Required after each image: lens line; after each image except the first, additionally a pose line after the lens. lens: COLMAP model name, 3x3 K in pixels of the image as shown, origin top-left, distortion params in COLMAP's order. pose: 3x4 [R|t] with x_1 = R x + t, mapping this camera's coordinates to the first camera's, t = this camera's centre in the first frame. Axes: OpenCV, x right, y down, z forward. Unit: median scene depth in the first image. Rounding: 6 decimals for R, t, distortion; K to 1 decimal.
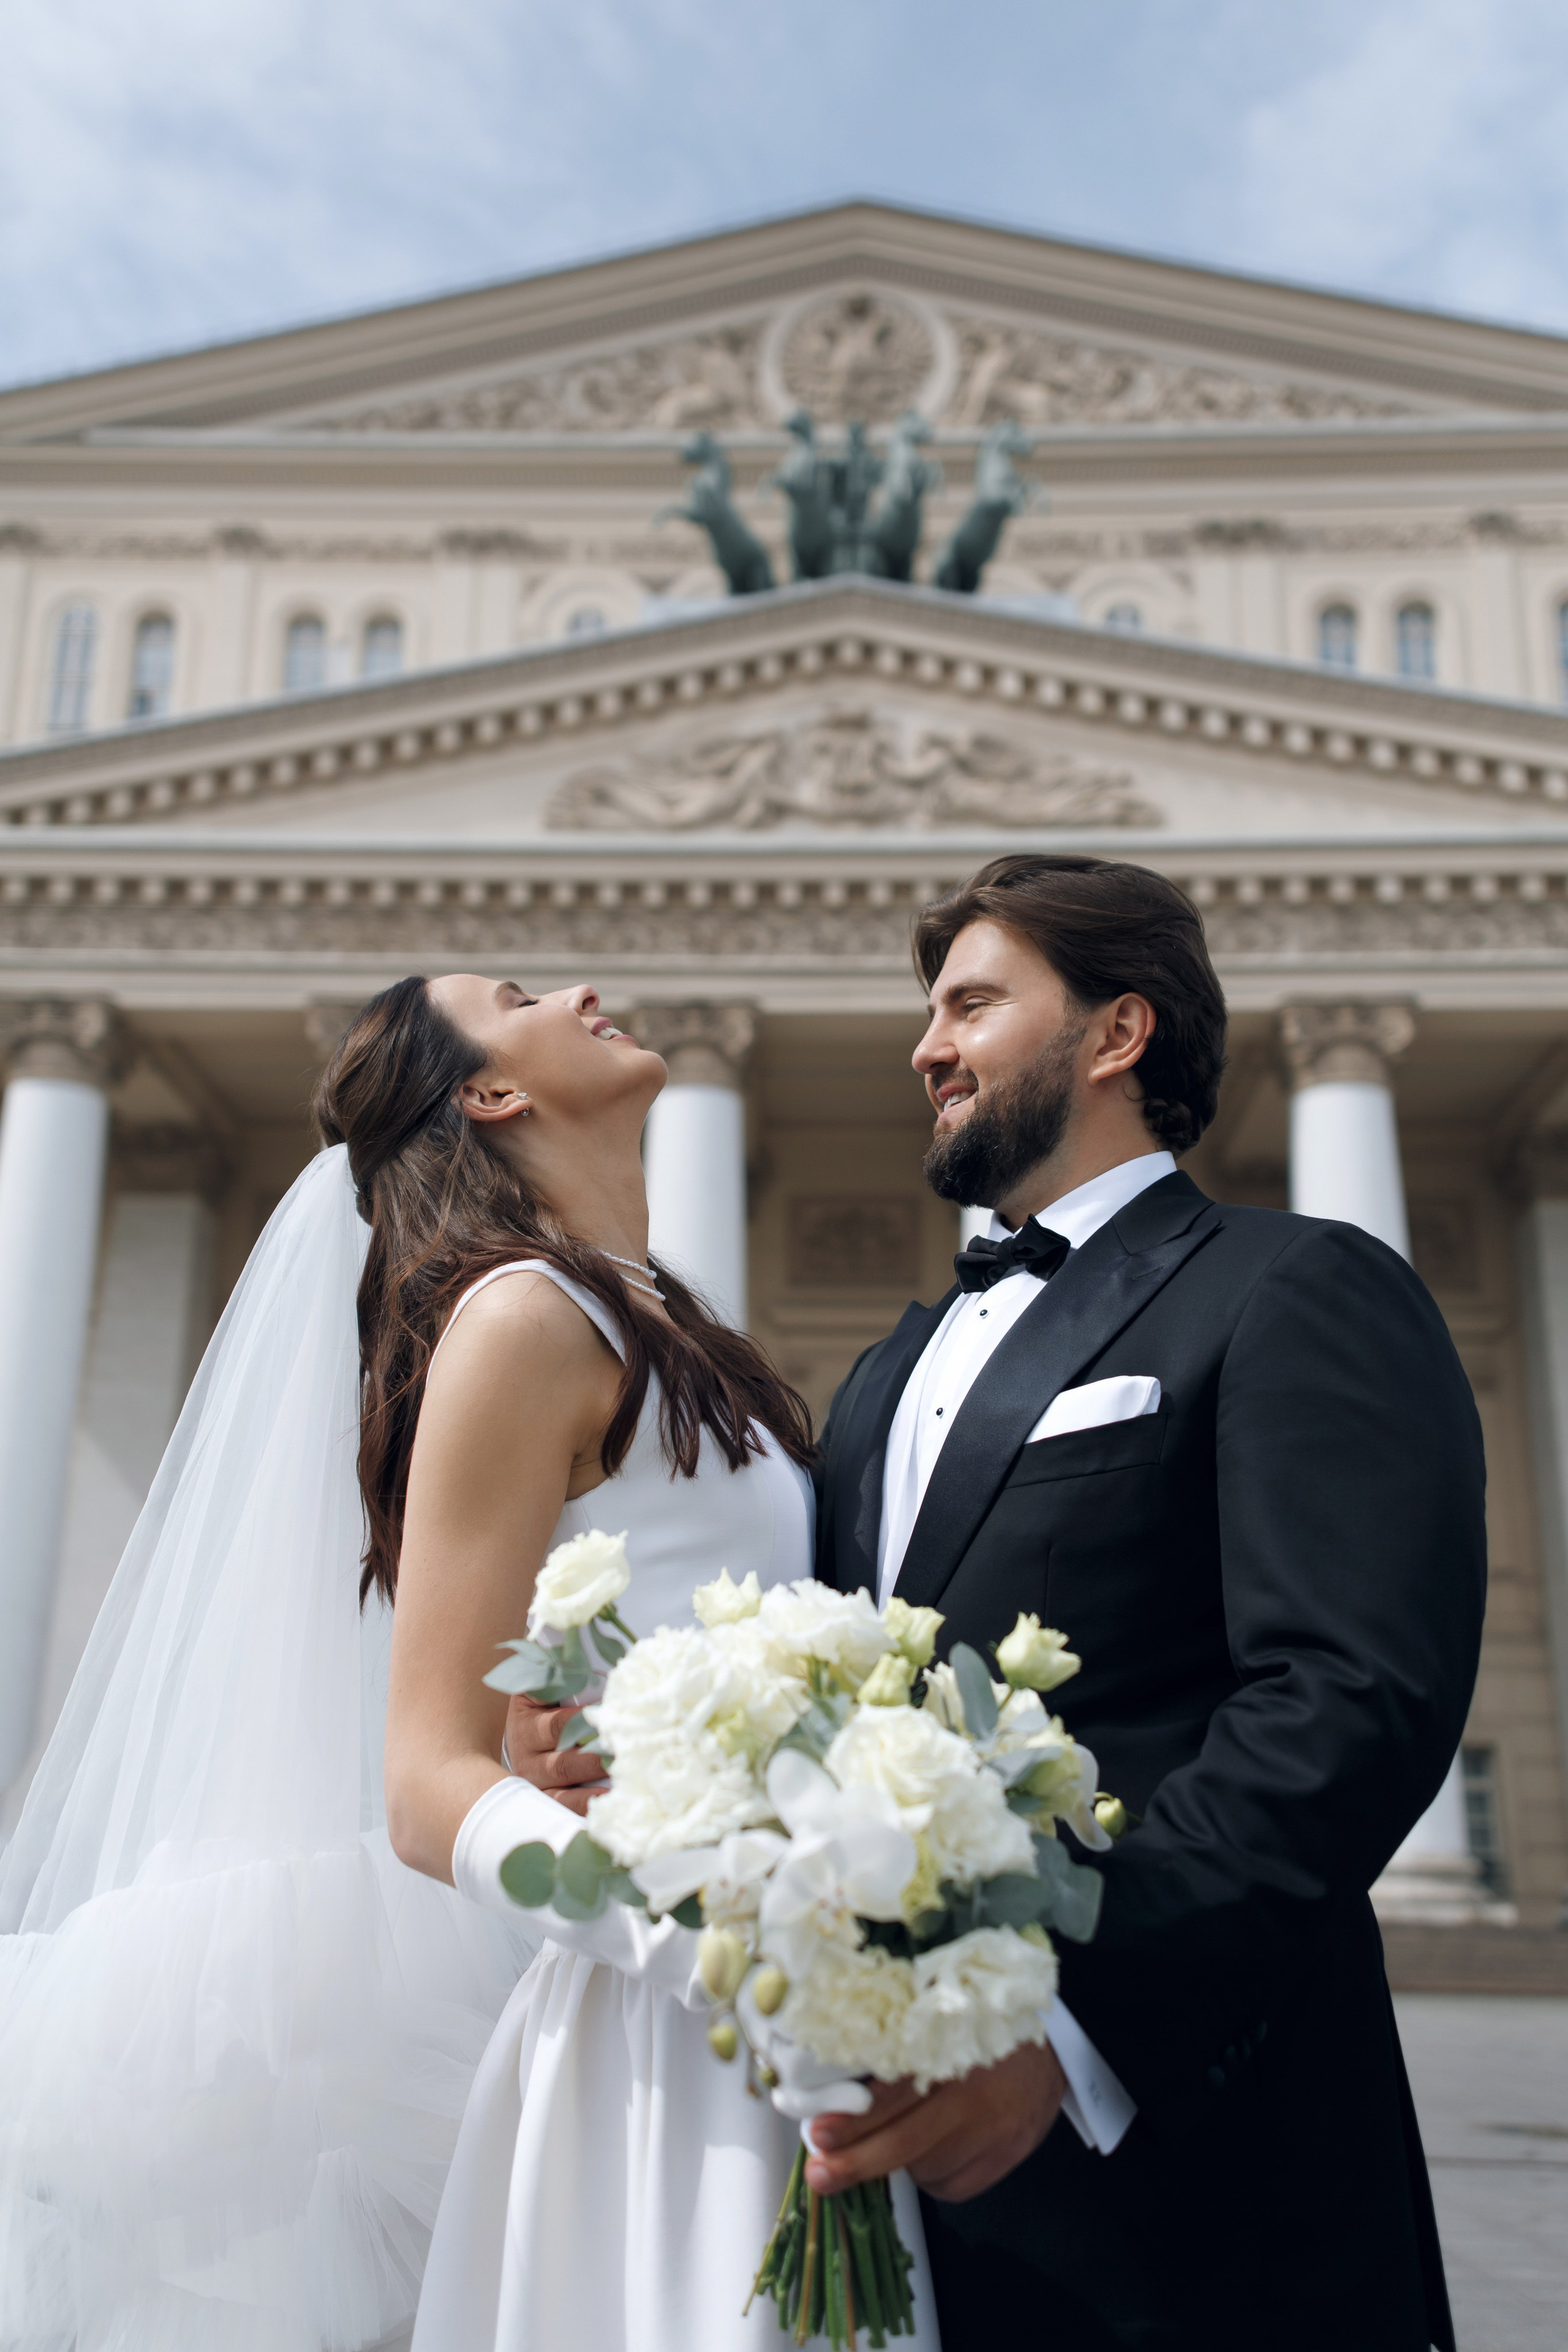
lens RADIAL K [[2146.5, 0, 766.1], [0, 2146.5, 1207.0], [0, 0, 1]] dist [0.124739, 0.000000]
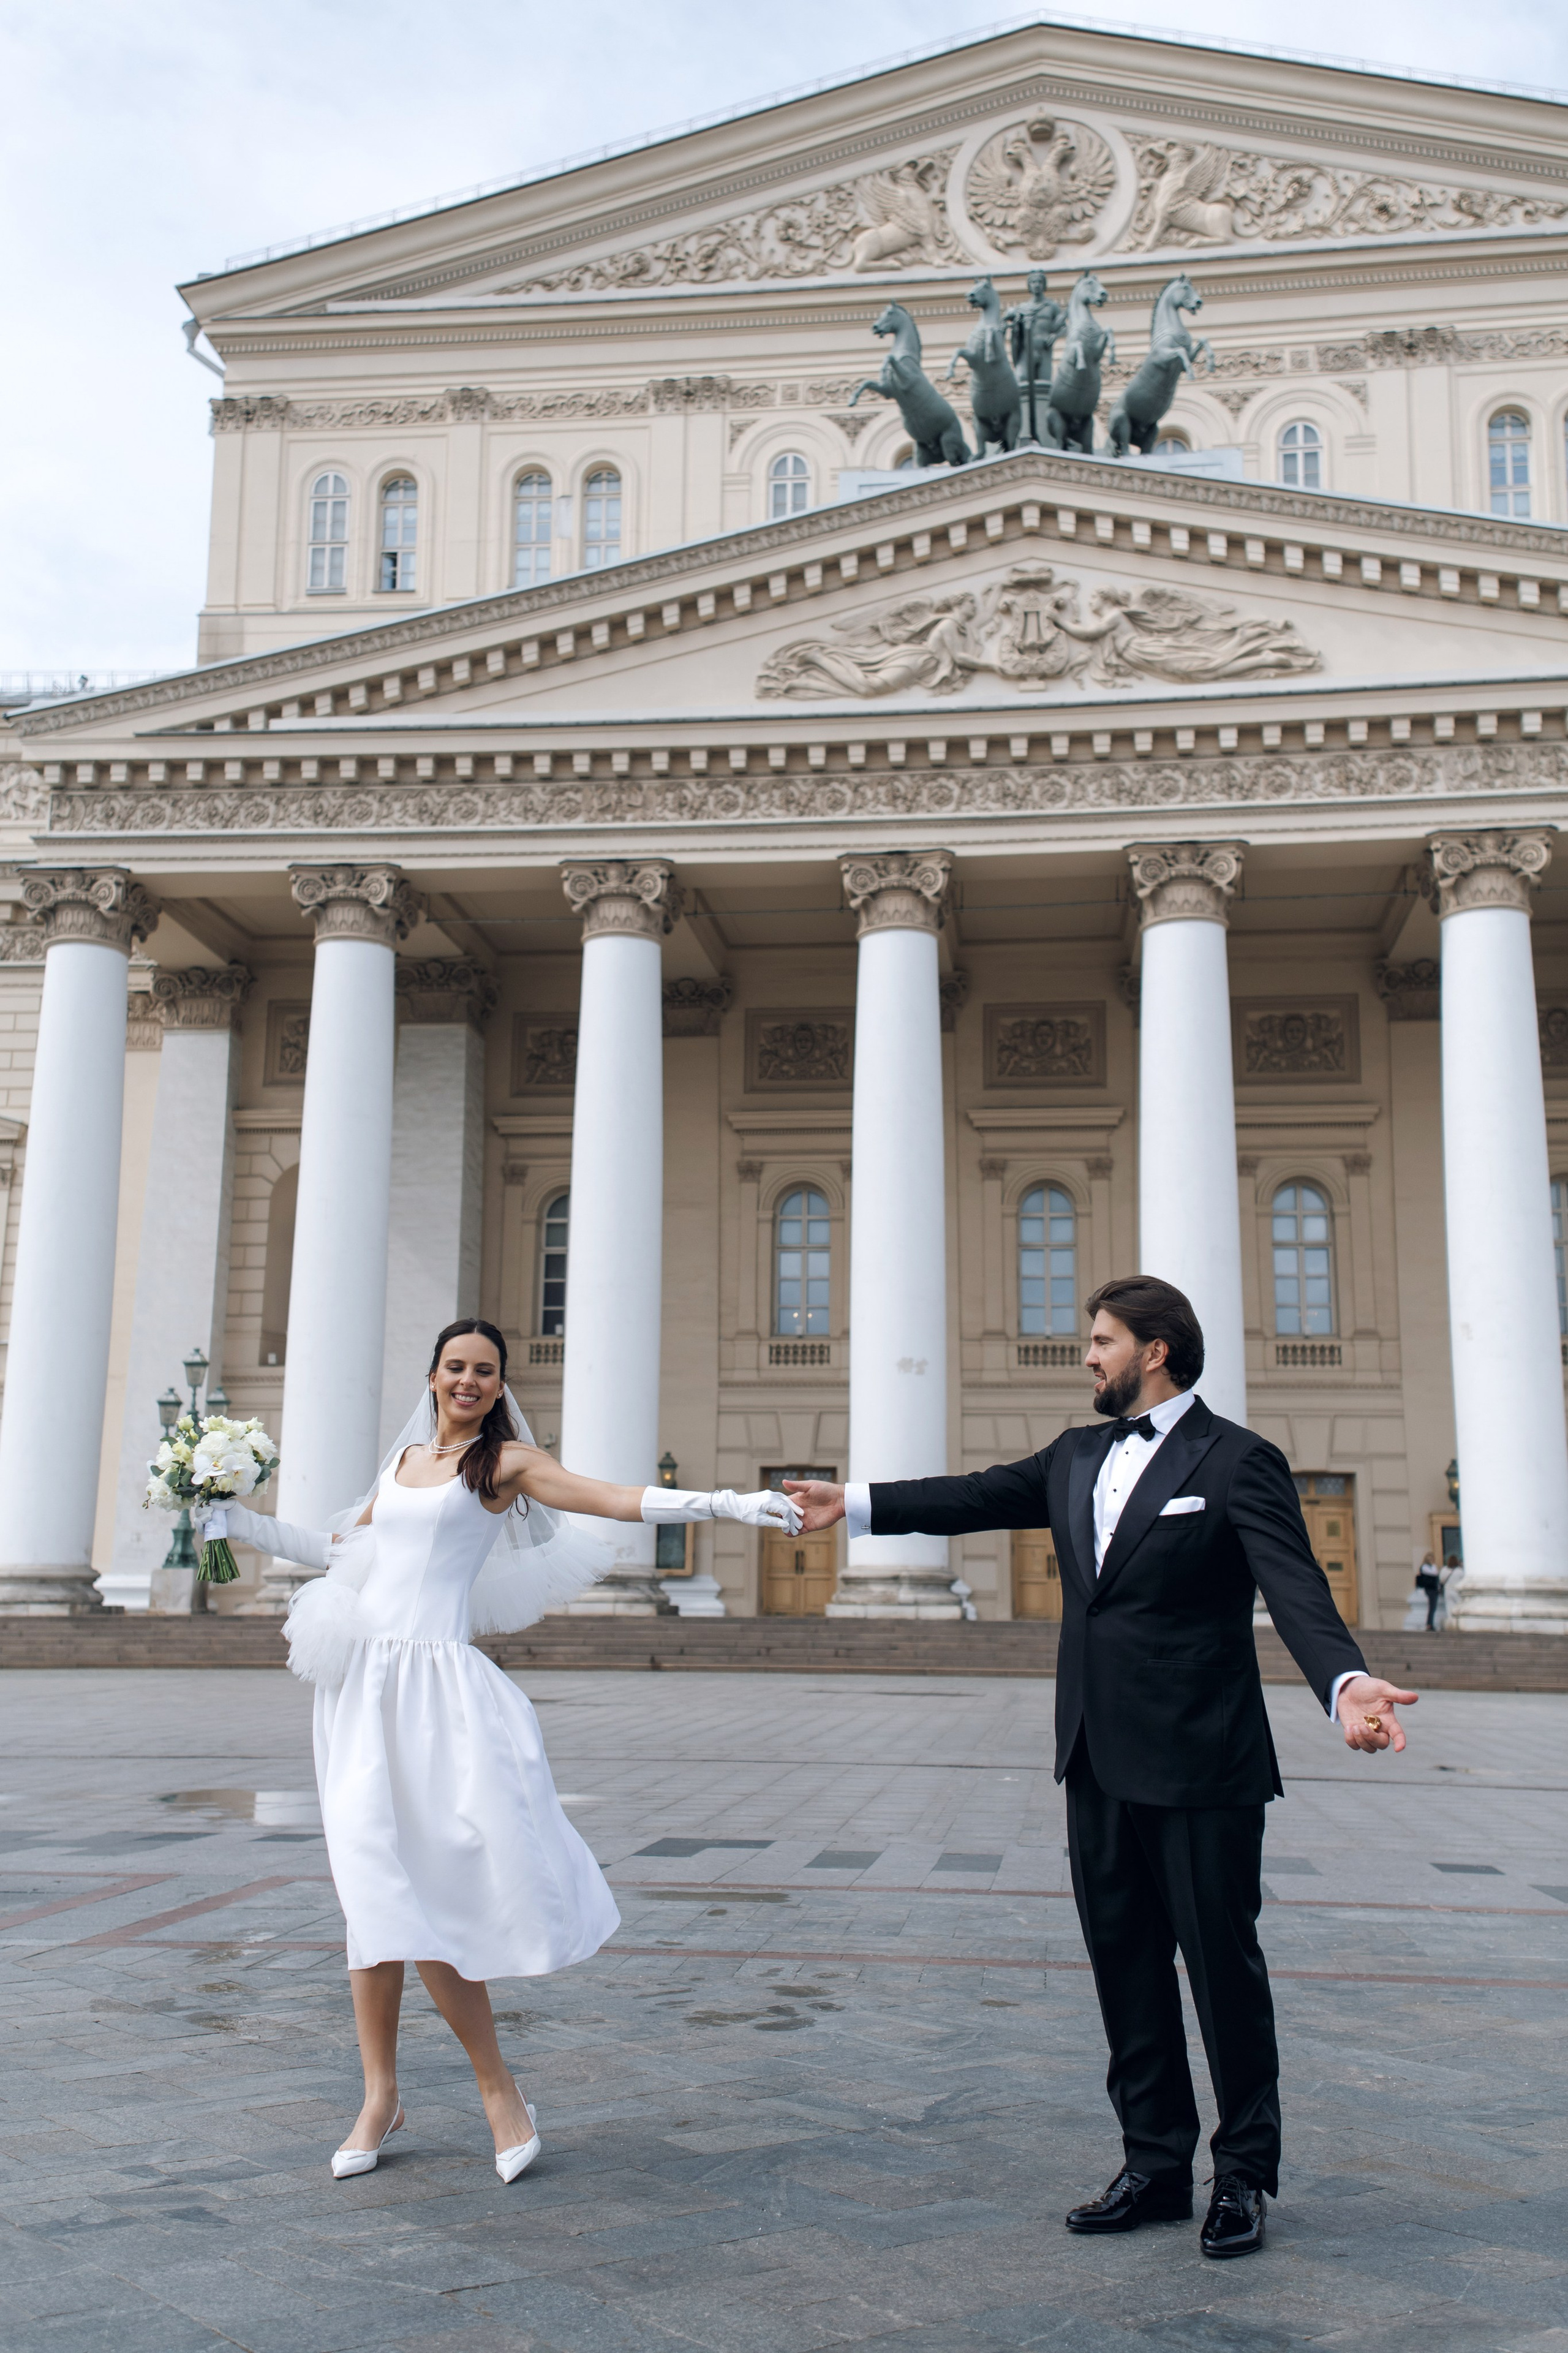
lens RADIAL K [[2147.3, 0, 798.3], [0, 2147.3, 1172.8], [0, 0, 1]] dist [0.124739, 0.000000]
pose [[0.996444, -0.018276, -0.082255, 0.005653], [0.027430, 0.993376, 0.111584, -0.052470], [0.079671, -0.113443, 0.990345, -0.138535]]
